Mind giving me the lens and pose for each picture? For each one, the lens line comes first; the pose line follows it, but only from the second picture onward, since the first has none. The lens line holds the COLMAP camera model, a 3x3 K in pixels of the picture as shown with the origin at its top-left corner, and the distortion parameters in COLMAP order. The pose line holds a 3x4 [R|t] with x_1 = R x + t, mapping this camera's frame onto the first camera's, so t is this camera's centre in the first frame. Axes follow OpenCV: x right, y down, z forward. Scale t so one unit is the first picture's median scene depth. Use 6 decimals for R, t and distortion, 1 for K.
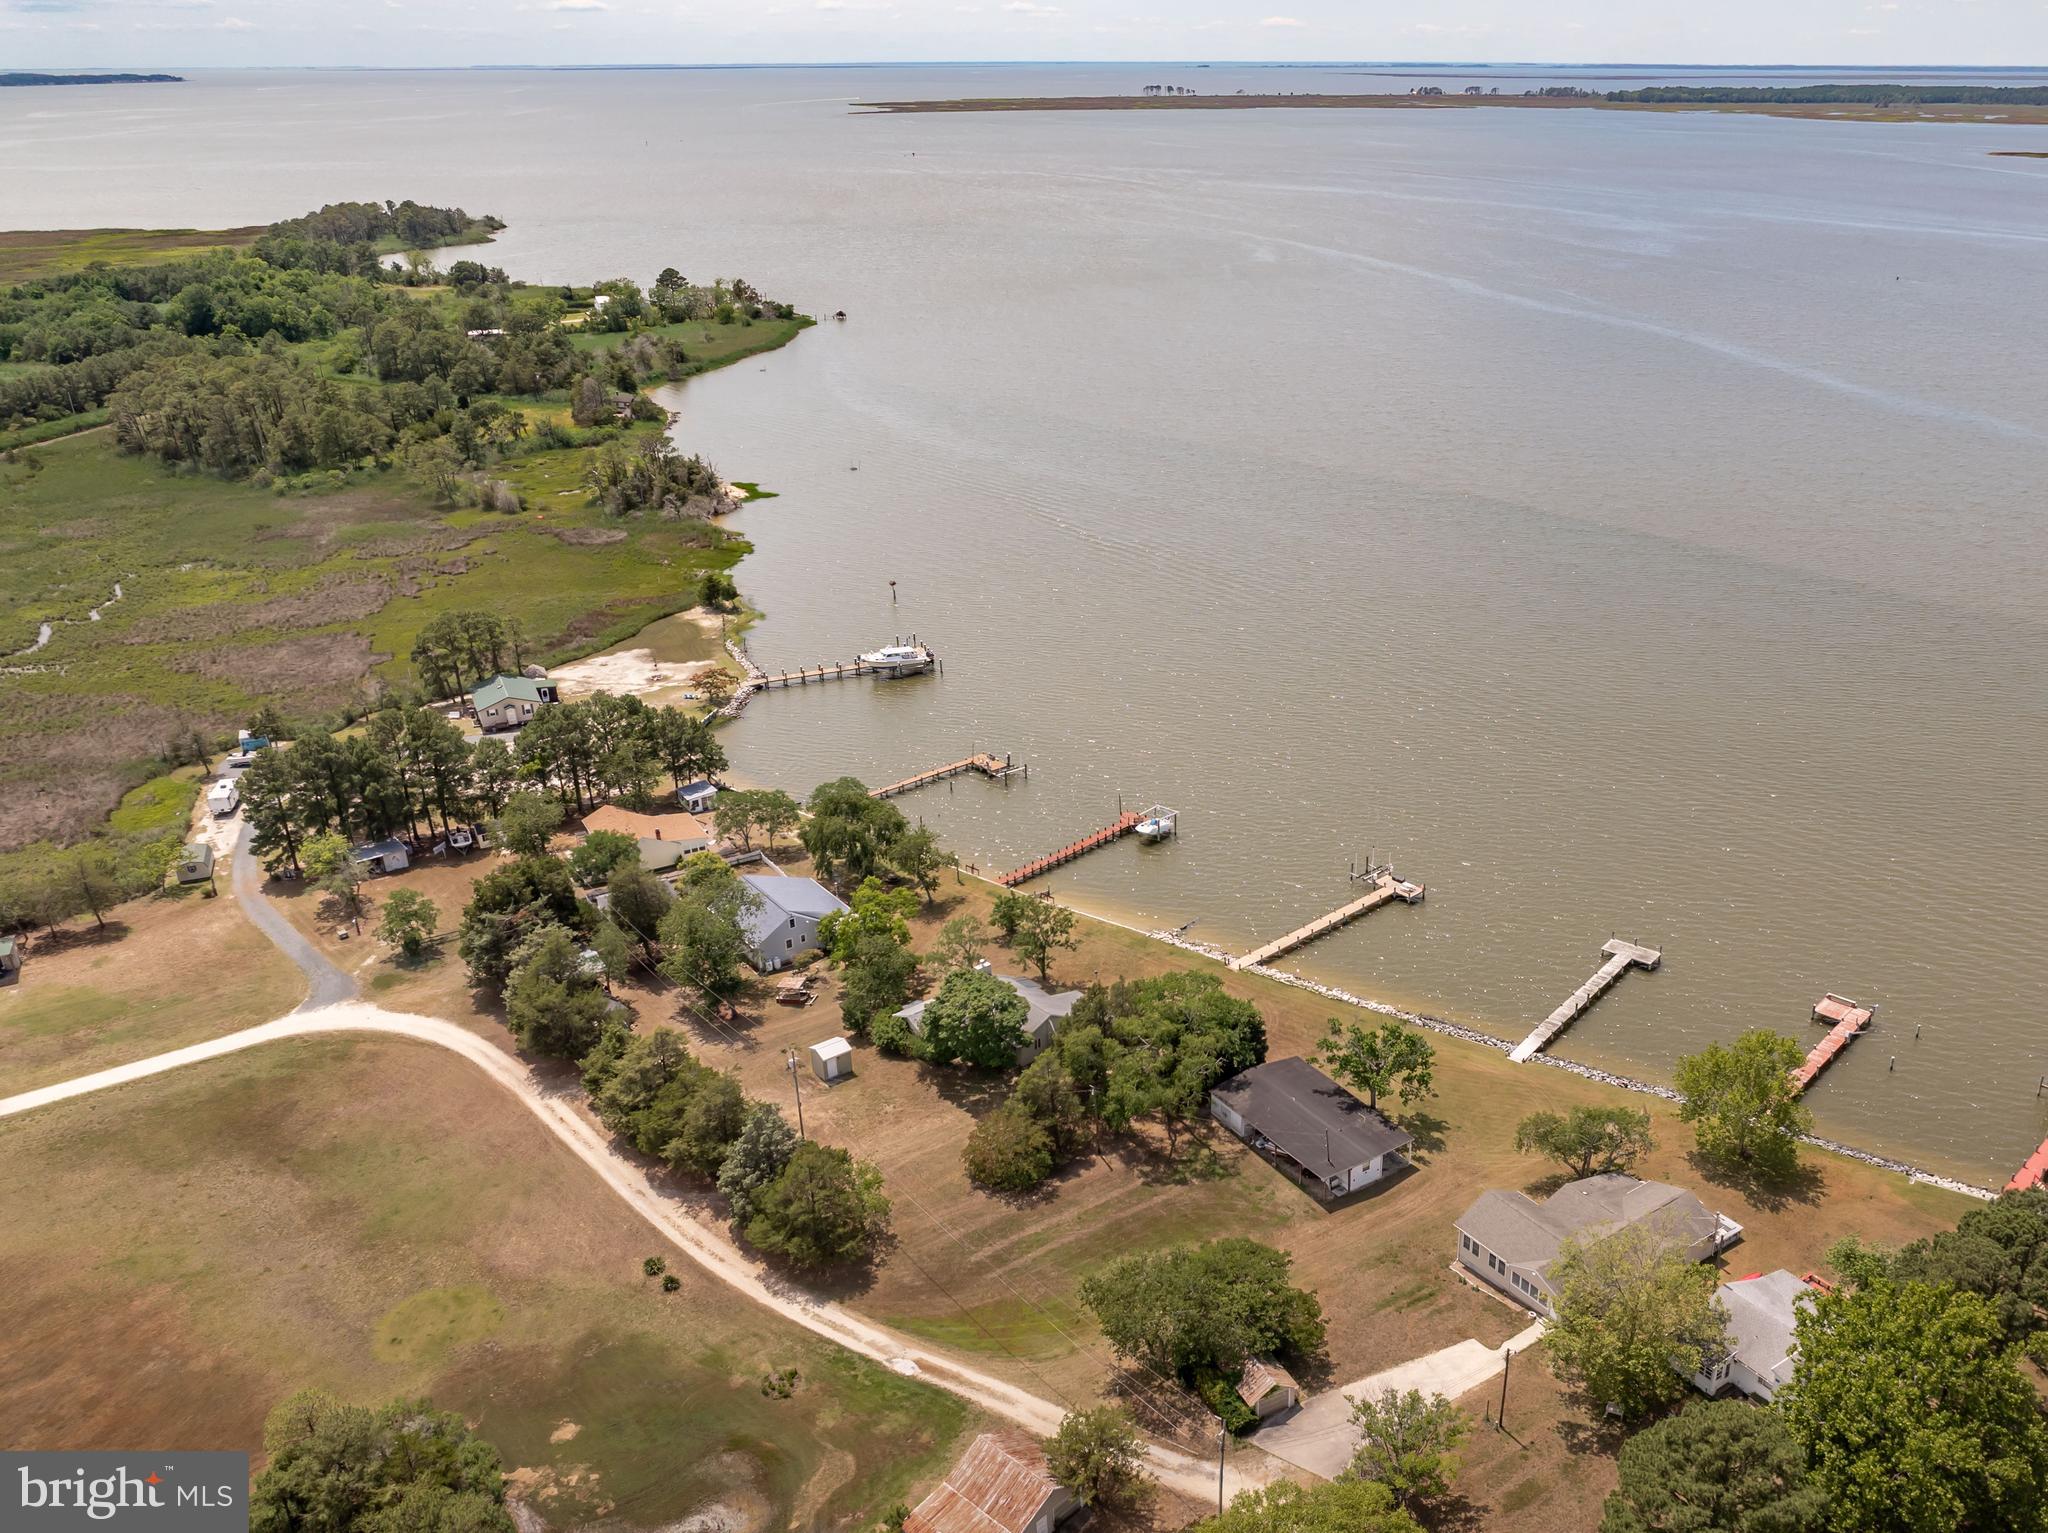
lens RADIAL K [[1639.8, 0, 1161.7], [0, 1639.8, 819.0], [0, 0, 1]] dist [-0.014735, -0.004270]
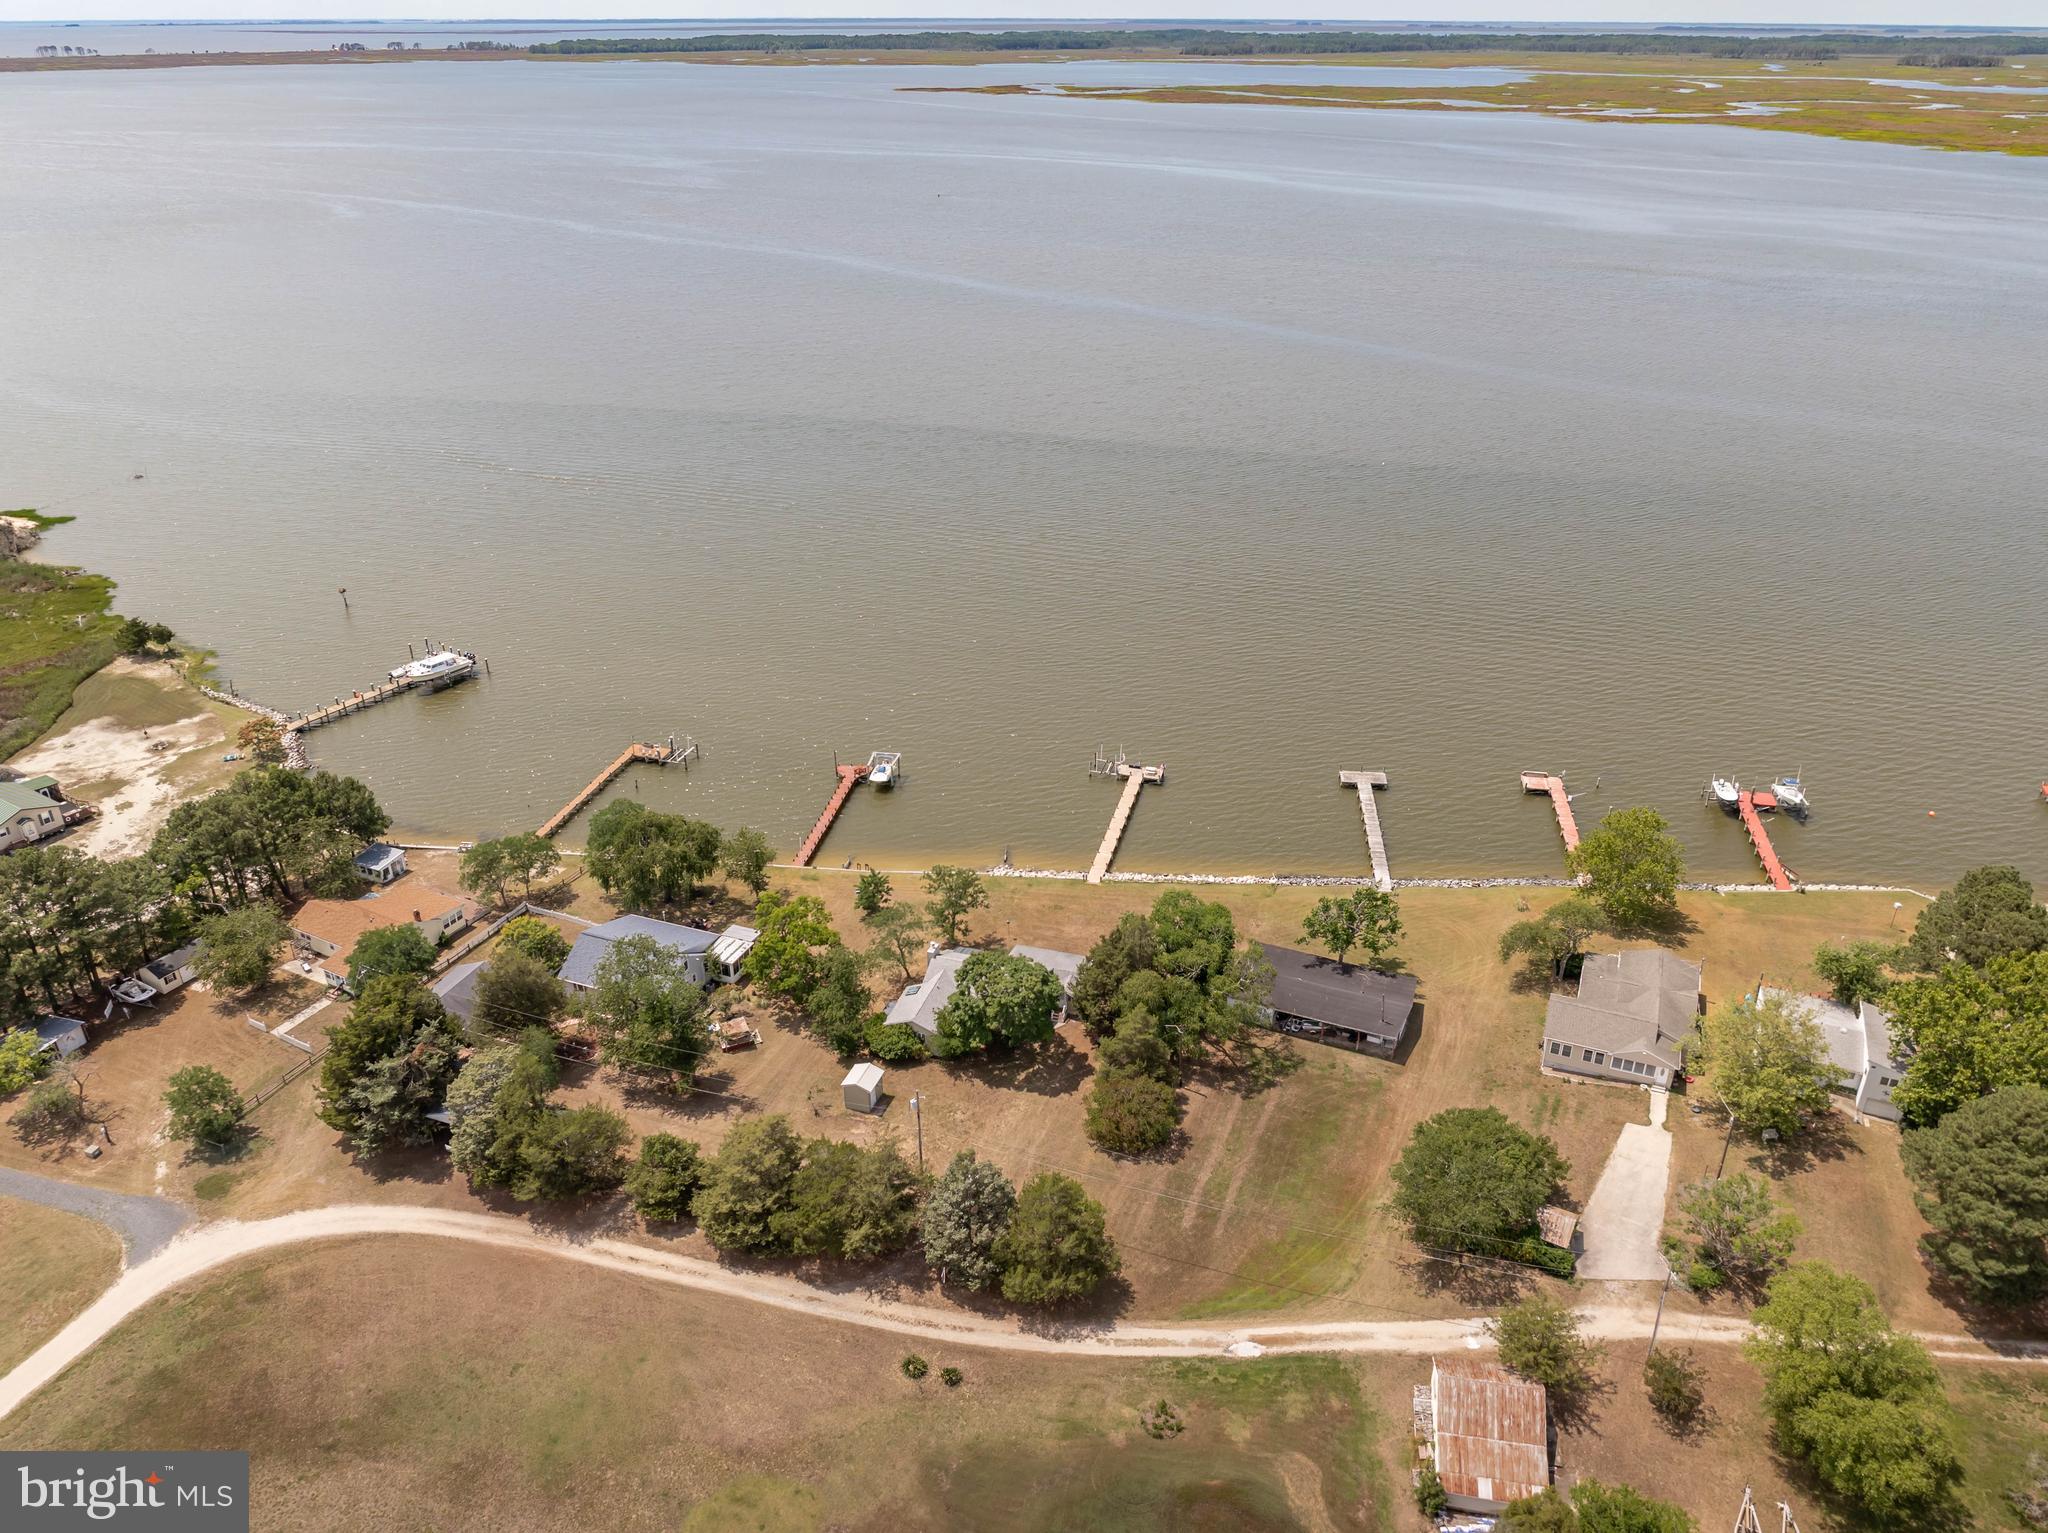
lens RADIAL K [[1445.0, 0, 1024.0], [0, 1445.0, 766.5], [0, 0, 1]] dist [-0.023683, 0.006661]
pose [[0.859225, -0.233031, 0.455443, -0.490026], [0.211609, 0.972397, 0.098318, -0.100781], [-0.465783, 0.011899, 0.884819, 0.244319]]
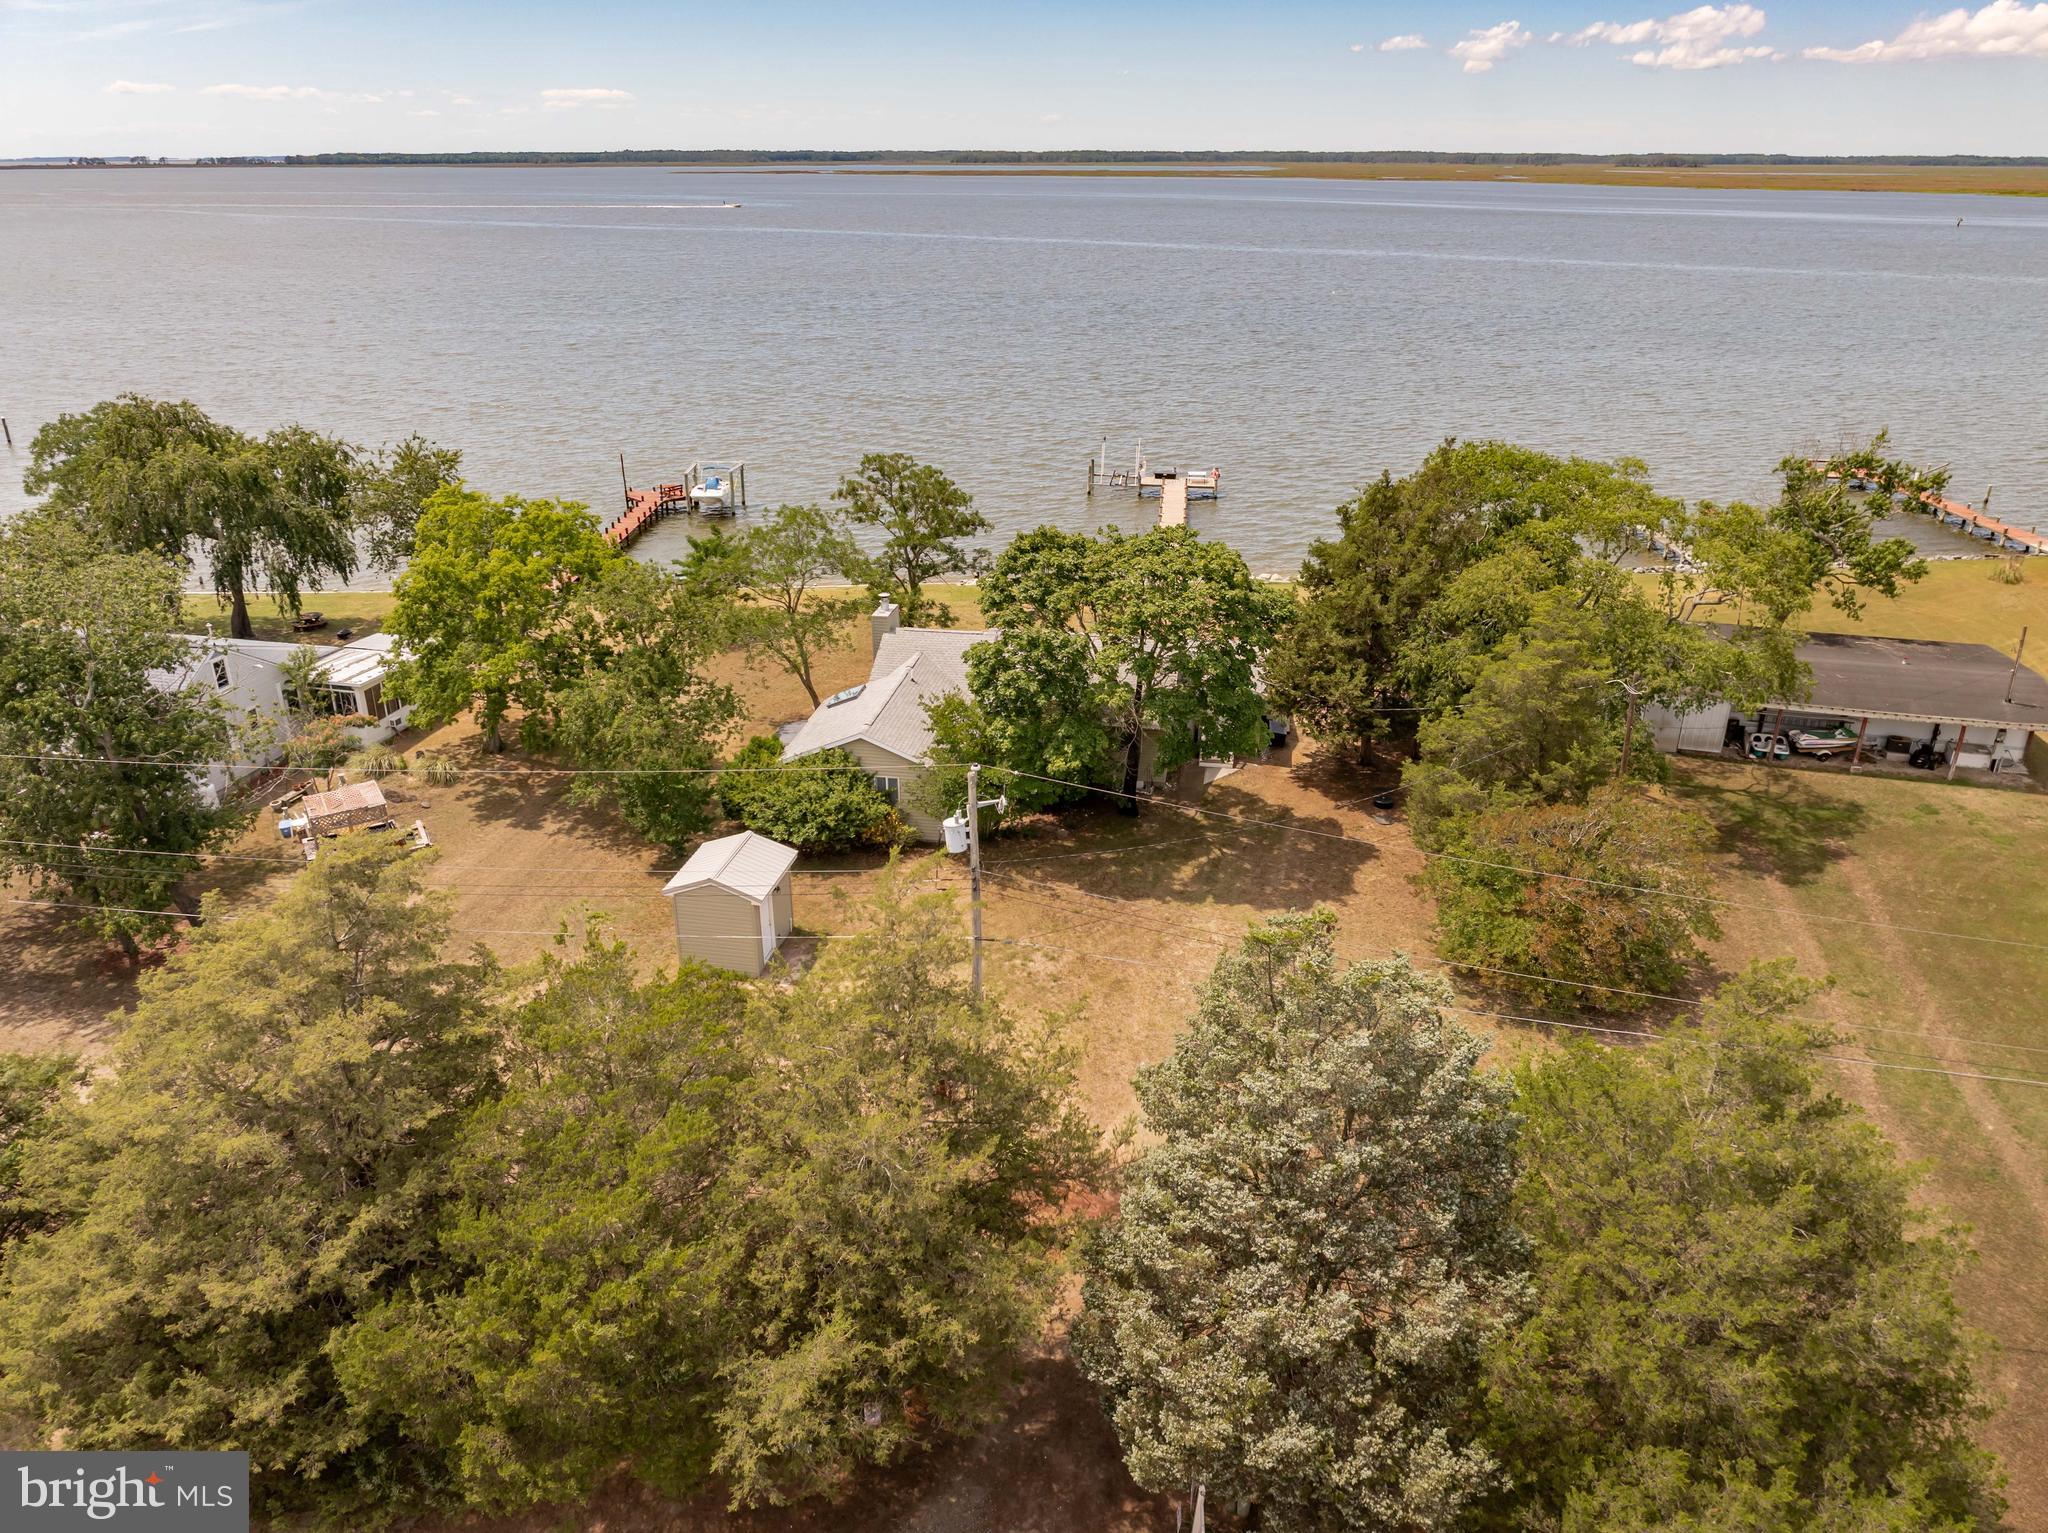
lens RADIAL K [[1445.0, 0, 1024.0], [0, 1445.0, 766.5], [0, 0, 1]] dist [-0.023683, 0.006661]
pose [[0.777406, -0.241398, 0.580833, -0.332115], [0.253064, 0.965427, 0.062528, 0.126745], [-0.575846, 0.098378, 0.811617, 0.808535]]
